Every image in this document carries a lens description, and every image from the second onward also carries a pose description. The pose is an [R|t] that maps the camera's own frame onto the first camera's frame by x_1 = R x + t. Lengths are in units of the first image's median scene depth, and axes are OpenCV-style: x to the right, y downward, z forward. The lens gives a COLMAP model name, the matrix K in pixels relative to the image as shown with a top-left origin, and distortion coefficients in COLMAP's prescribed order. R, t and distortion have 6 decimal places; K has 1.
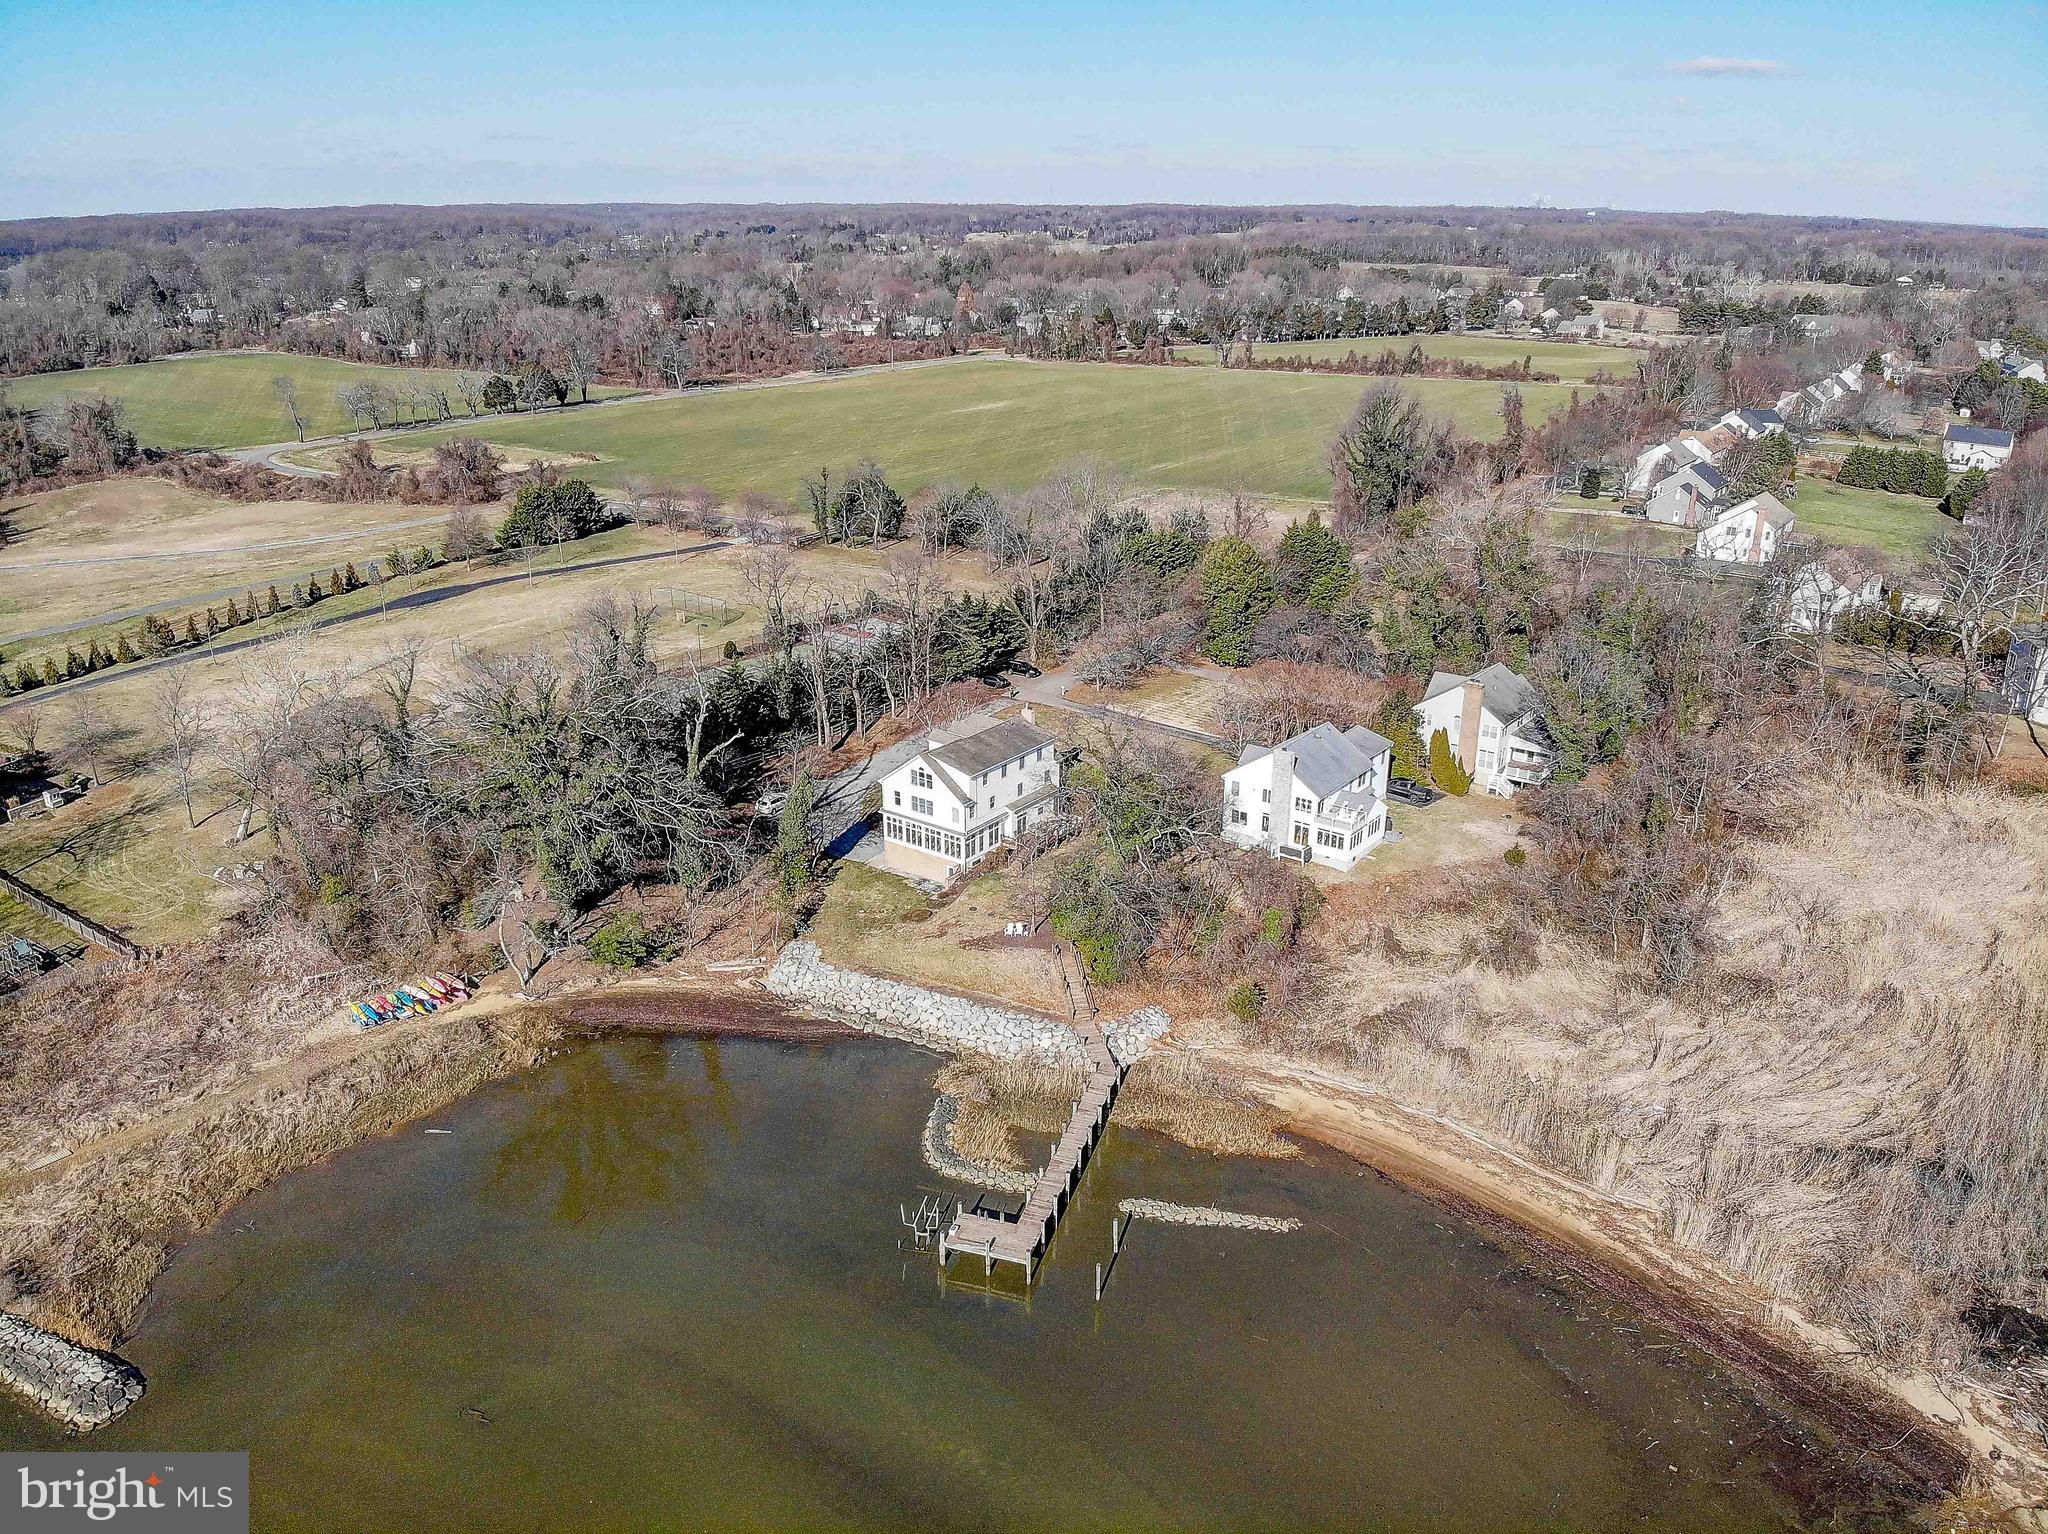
lens RADIAL K [[1466.3, 0, 1014.9], [0, 1466.3, 806.0], [0, 0, 1]] dist [0.110993, -0.260665]
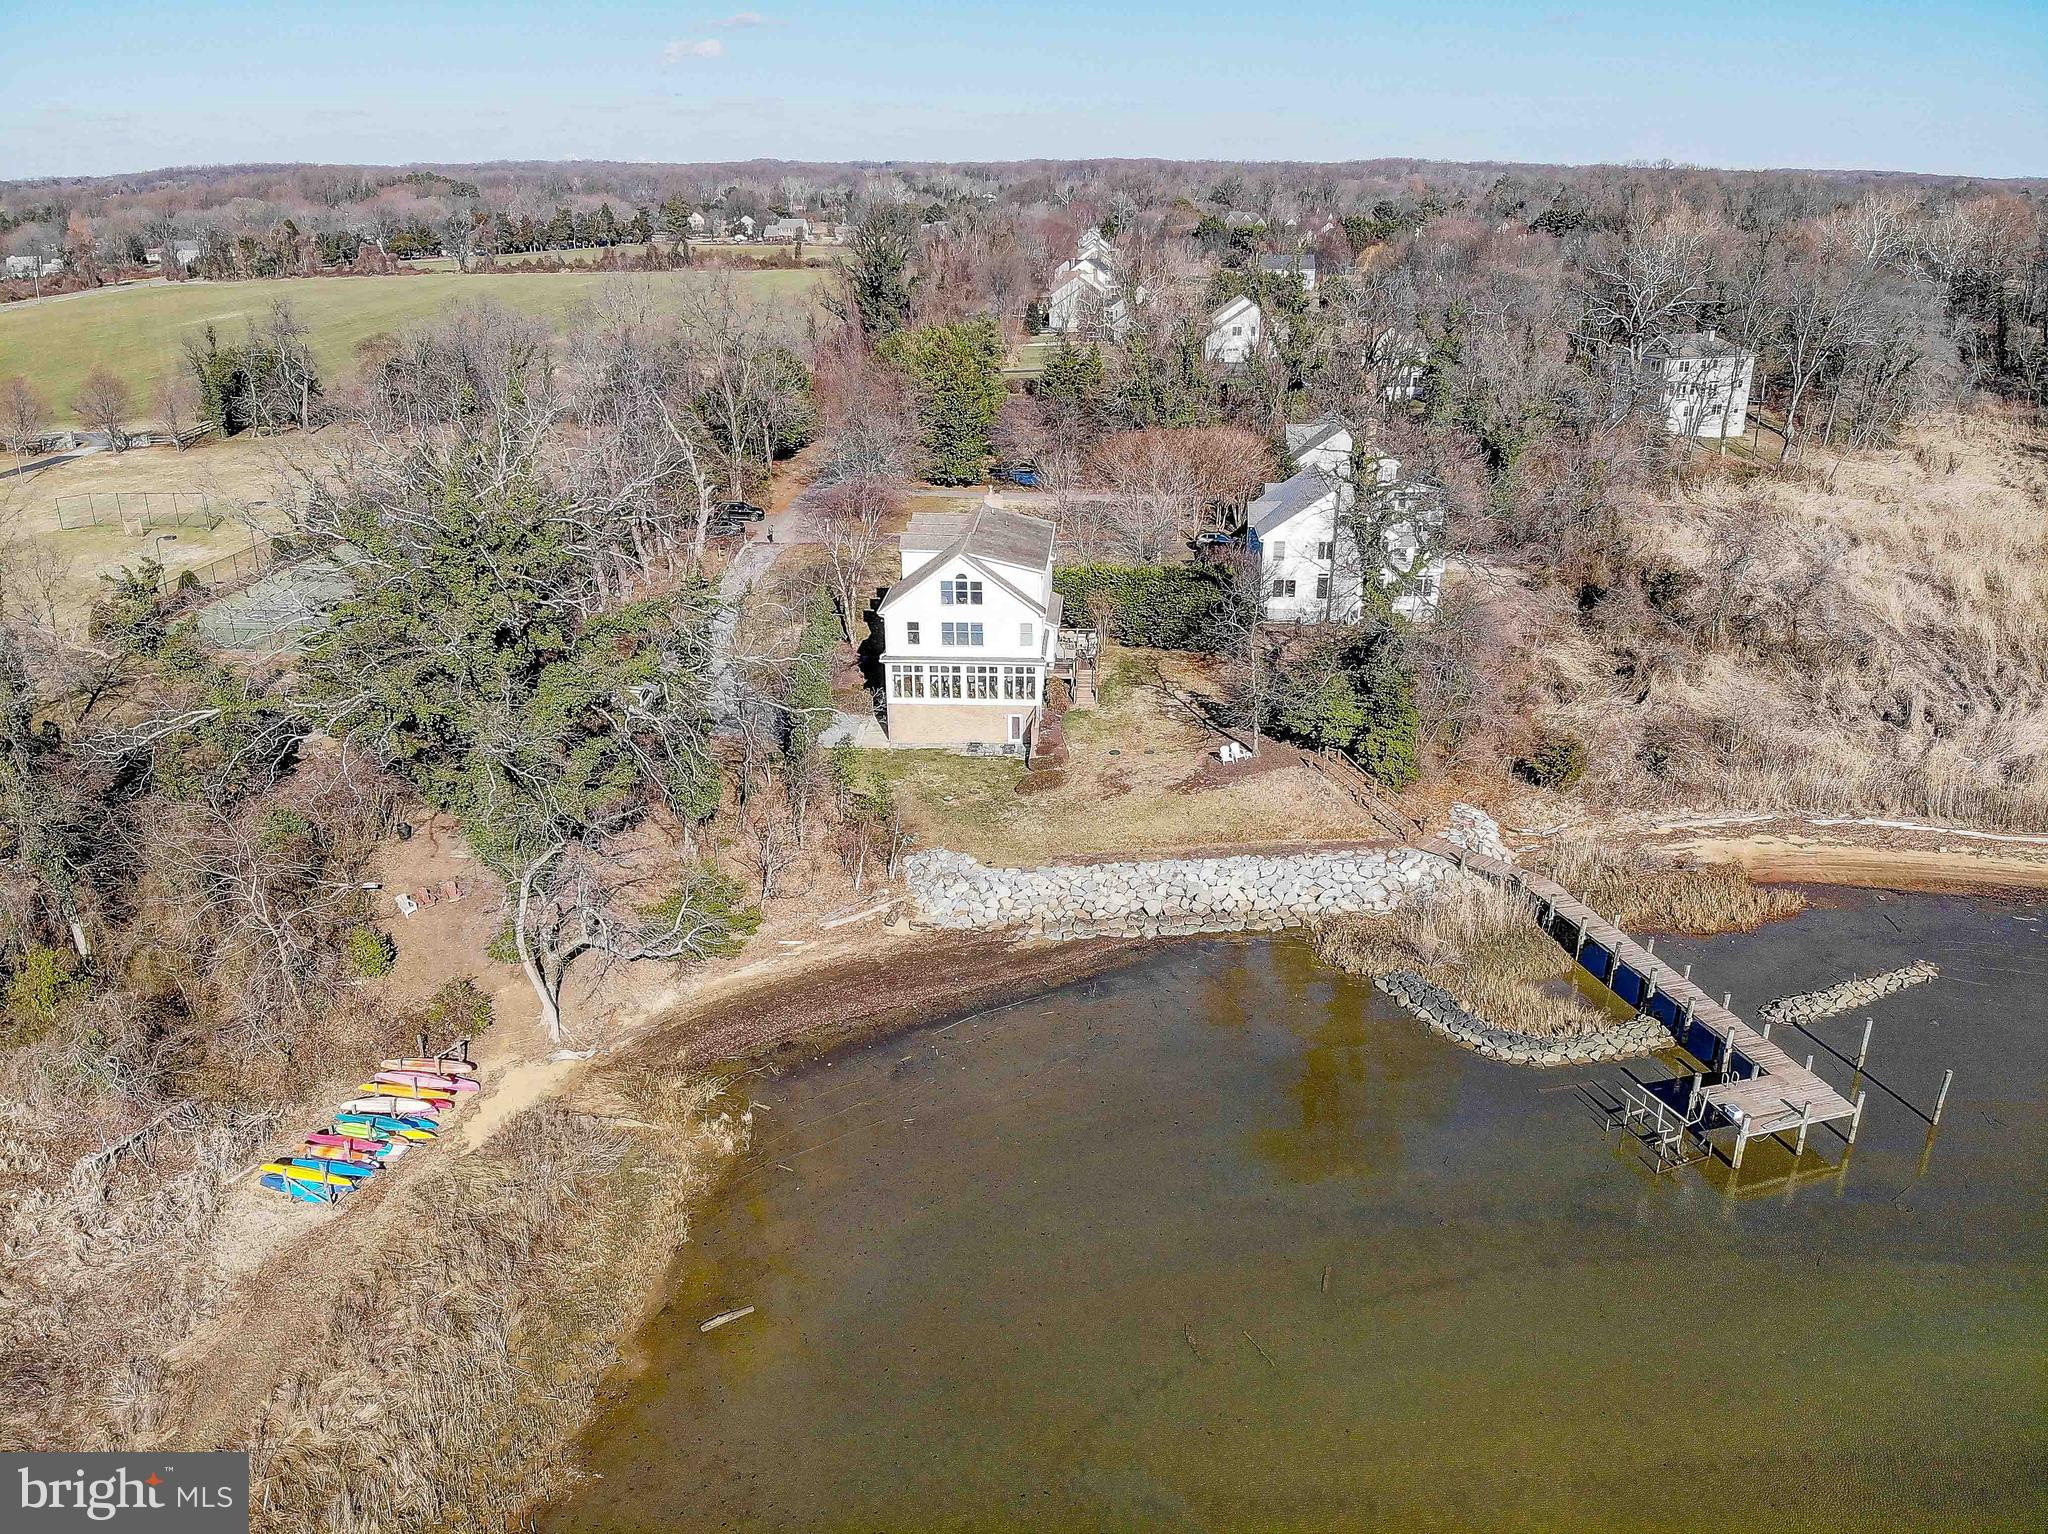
lens RADIAL K [[1466.3, 0, 1014.9], [0, 1466.3, 806.0], [0, 0, 1]] dist [0.110993, -0.260665]
pose [[0.837287, -0.223349, 0.499065, -0.302180], [0.211041, 0.974044, 0.081854, 0.020522], [-0.504394, 0.036788, 0.862690, 0.305793]]
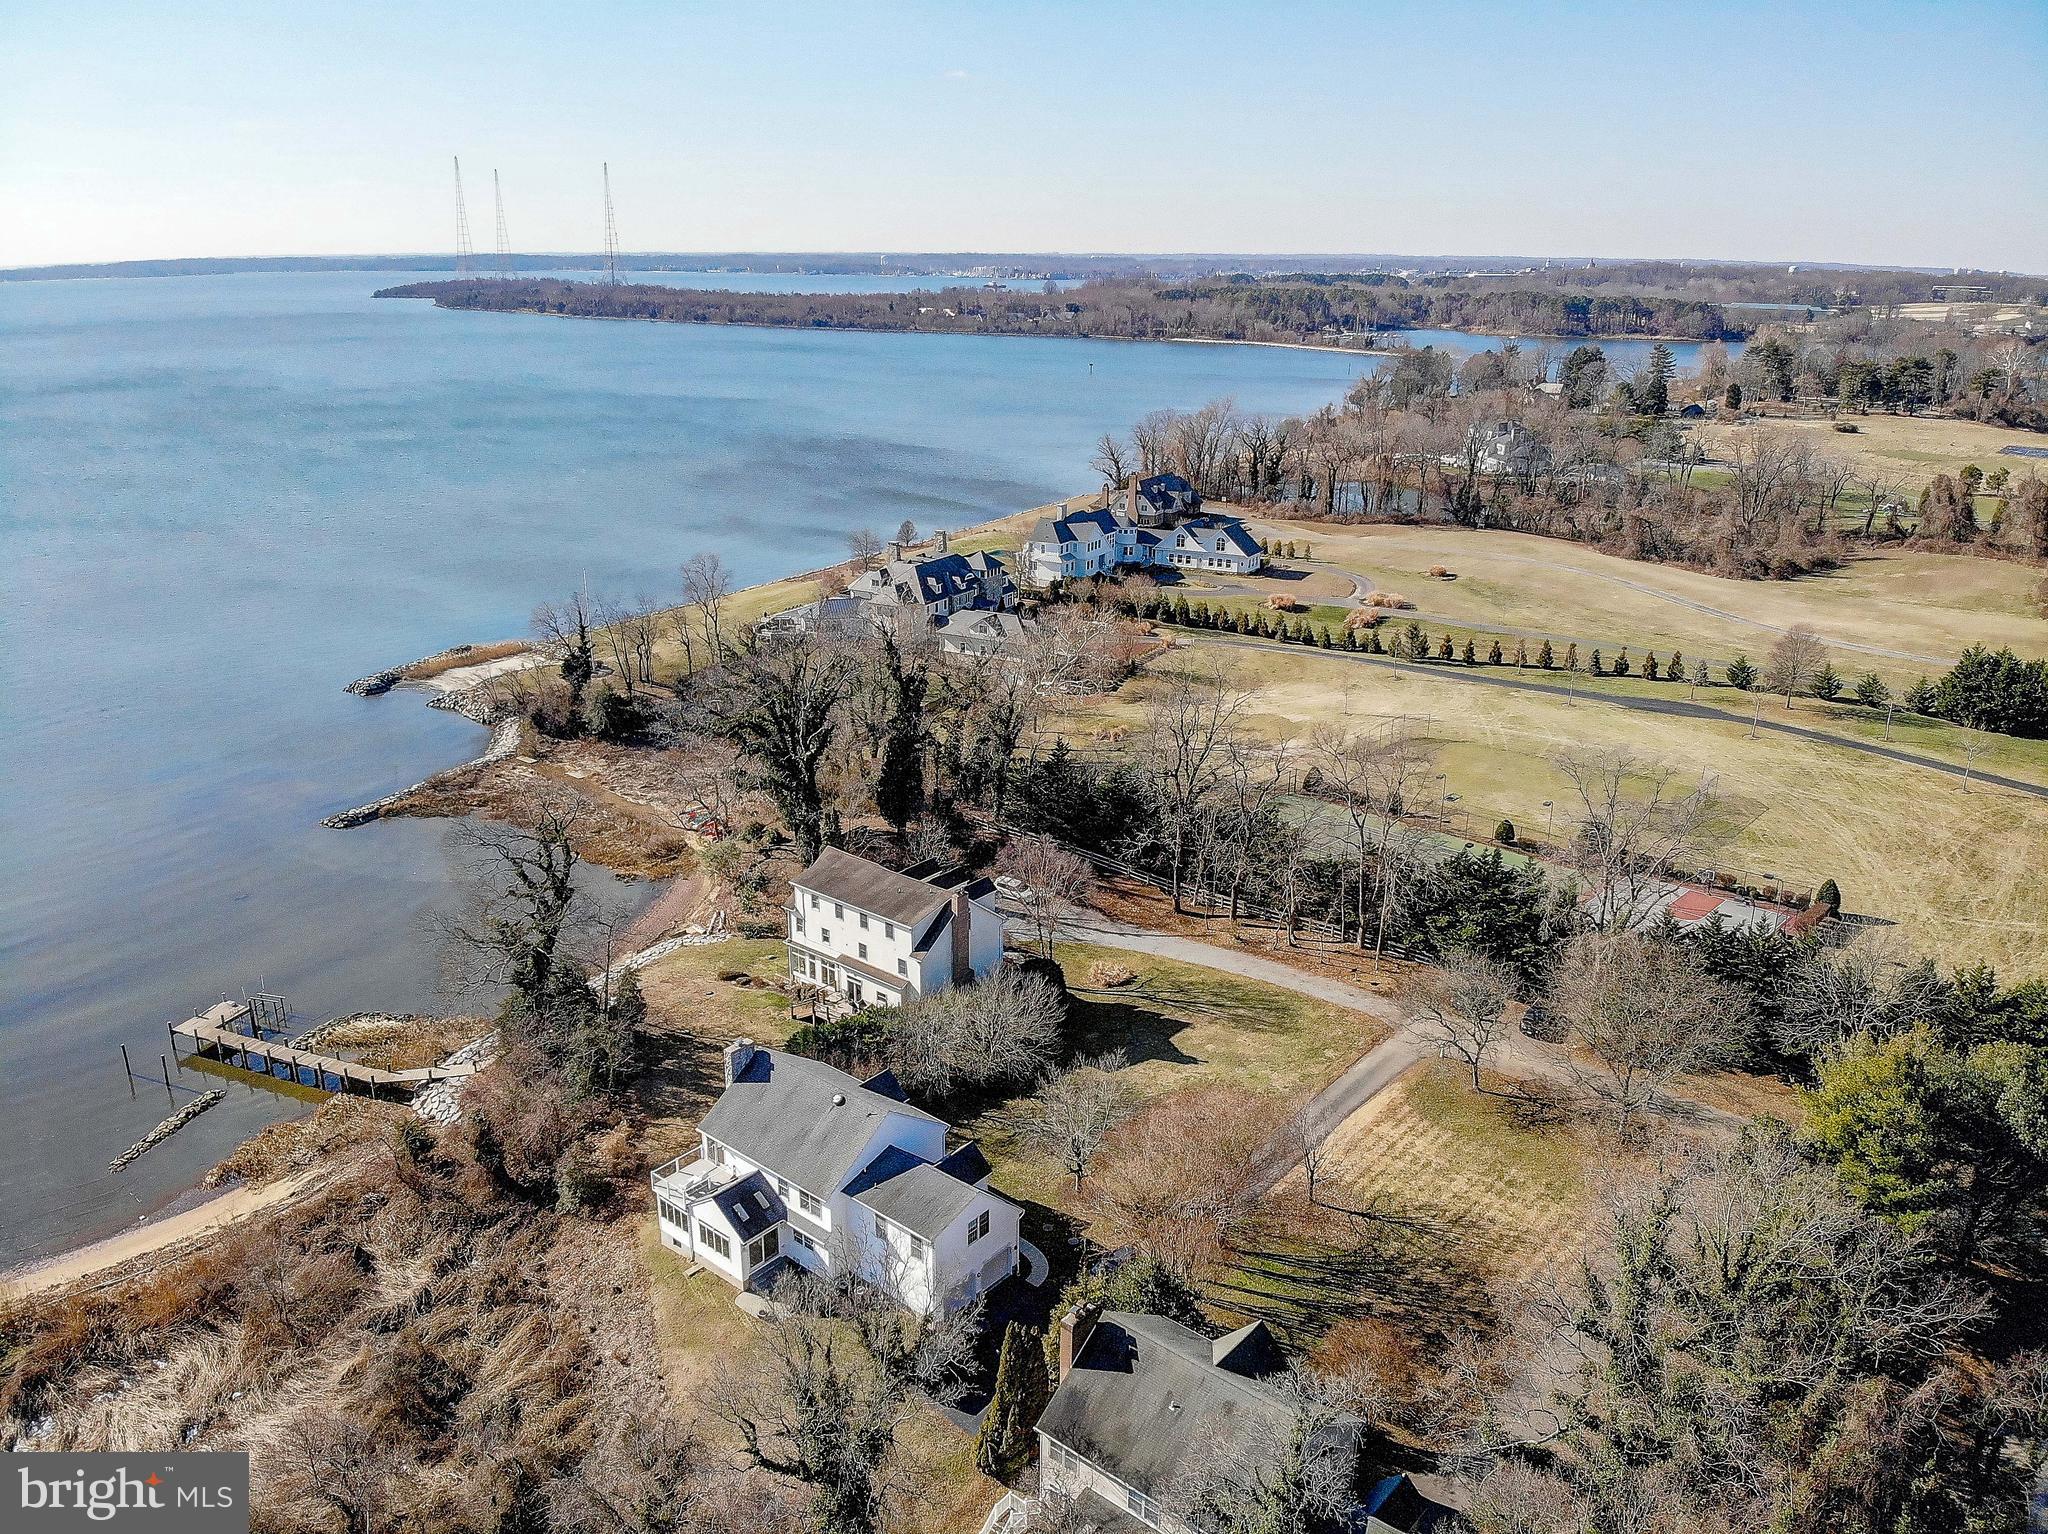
lens RADIAL K [[1443.0, 0, 998.4], [0, 1443.0, 828.3], [0, 0, 1]] dist [0.112765, -0.213173]
pose [[-0.036017, 0.361108, -0.931828, 0.567474], [-0.378612, 0.857994, 0.347129, -0.294947], [0.924855, 0.365304, 0.105817, 0.742976]]
